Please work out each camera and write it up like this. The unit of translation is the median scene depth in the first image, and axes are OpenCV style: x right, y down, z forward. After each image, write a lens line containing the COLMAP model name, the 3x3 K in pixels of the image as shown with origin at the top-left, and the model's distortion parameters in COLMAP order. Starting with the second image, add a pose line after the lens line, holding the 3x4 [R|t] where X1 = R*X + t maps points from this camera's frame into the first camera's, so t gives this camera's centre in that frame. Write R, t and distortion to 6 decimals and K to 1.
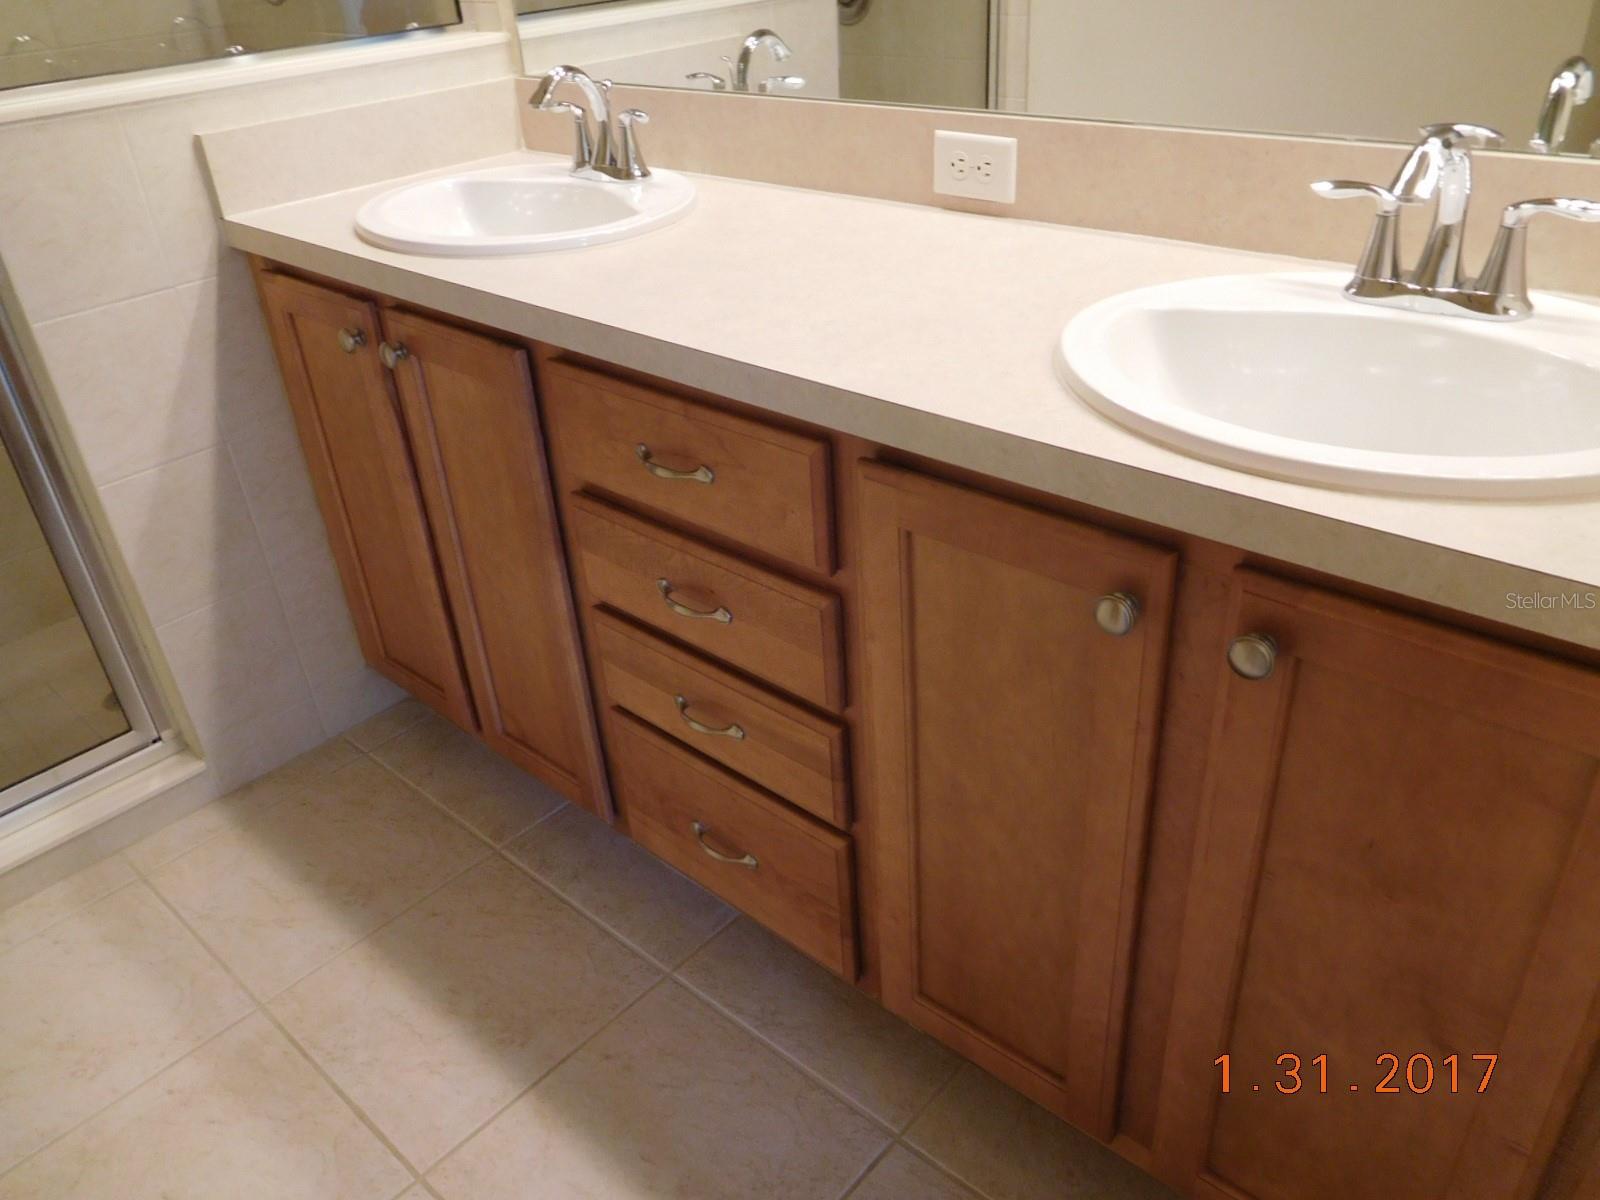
lens RADIAL K [[1198.3, 0, 800.0], [0, 1198.3, 600.0], [0, 0, 1]] dist [-0.011407, -0.001445]
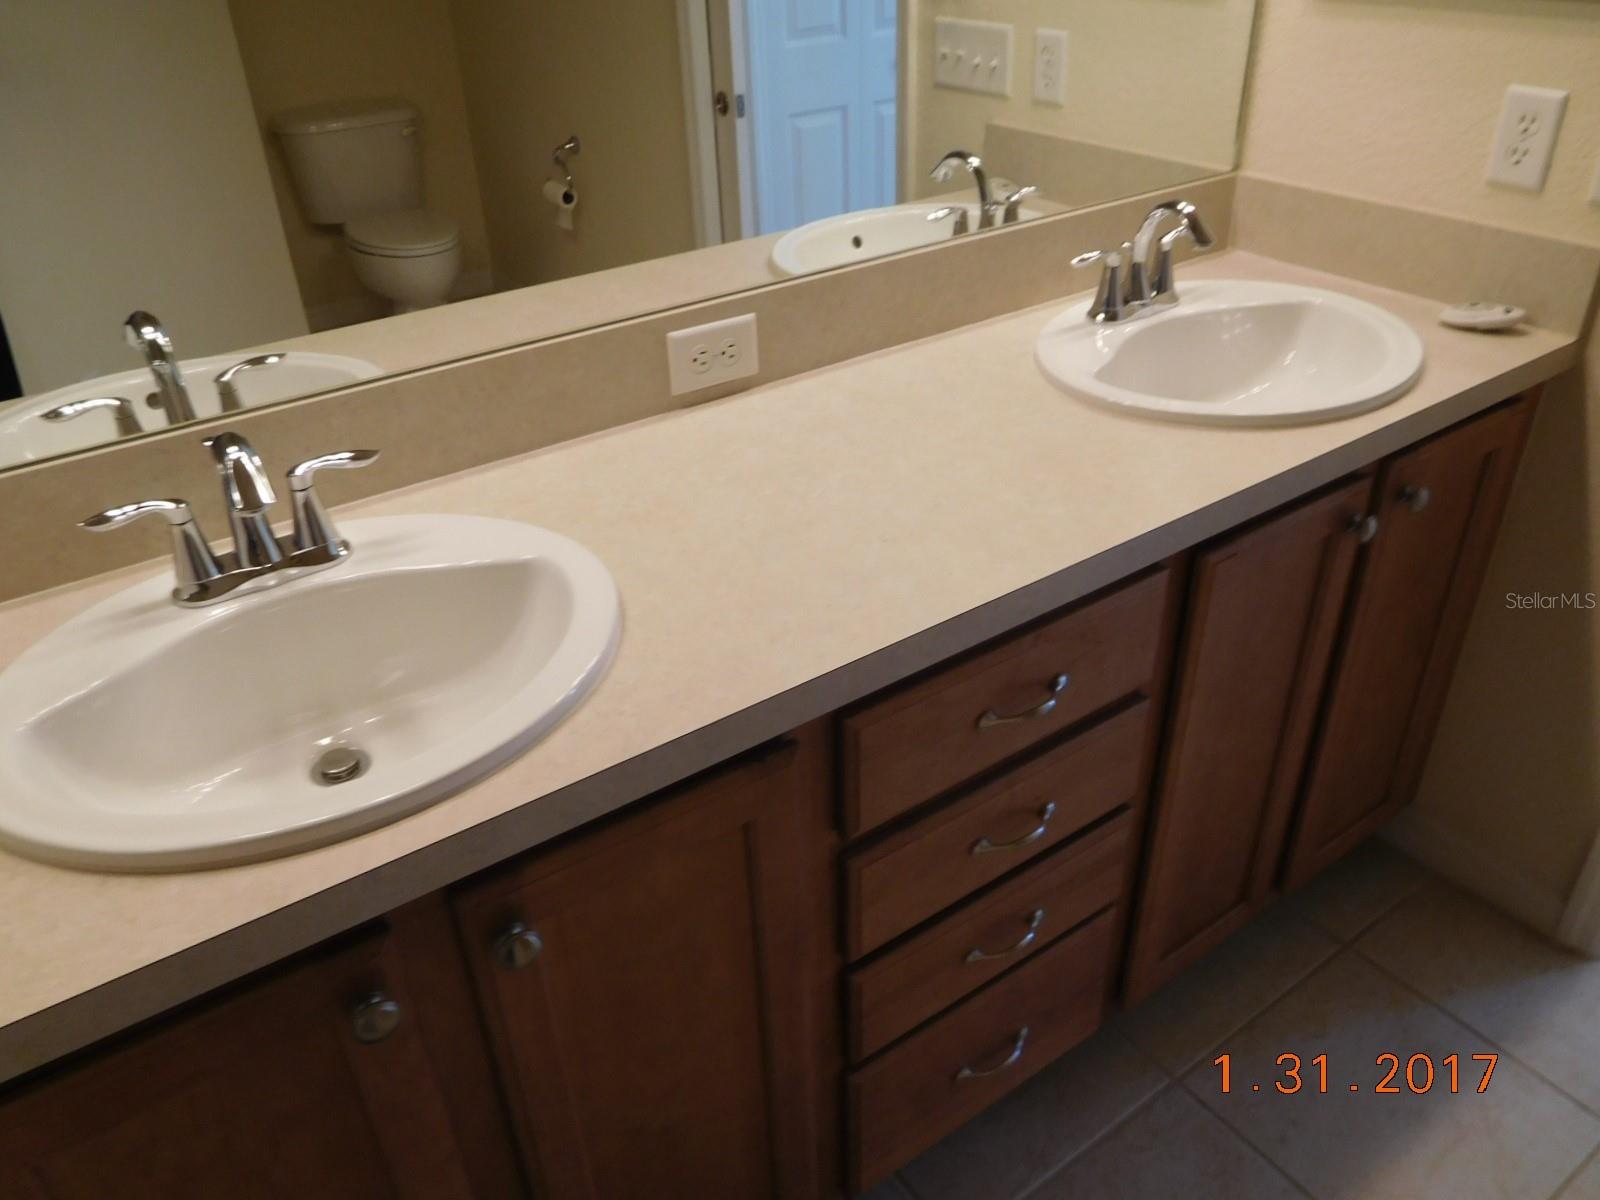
lens RADIAL K [[1198.3, 0, 800.0], [0, 1198.3, 600.0], [0, 0, 1]] dist [-0.011407, -0.001445]
pose [[0.224105, -0.465209, 0.856363, -0.647703], [0.519454, 0.800506, 0.298928, -0.388307], [-0.824588, 0.377850, 0.421052, 0.518422]]
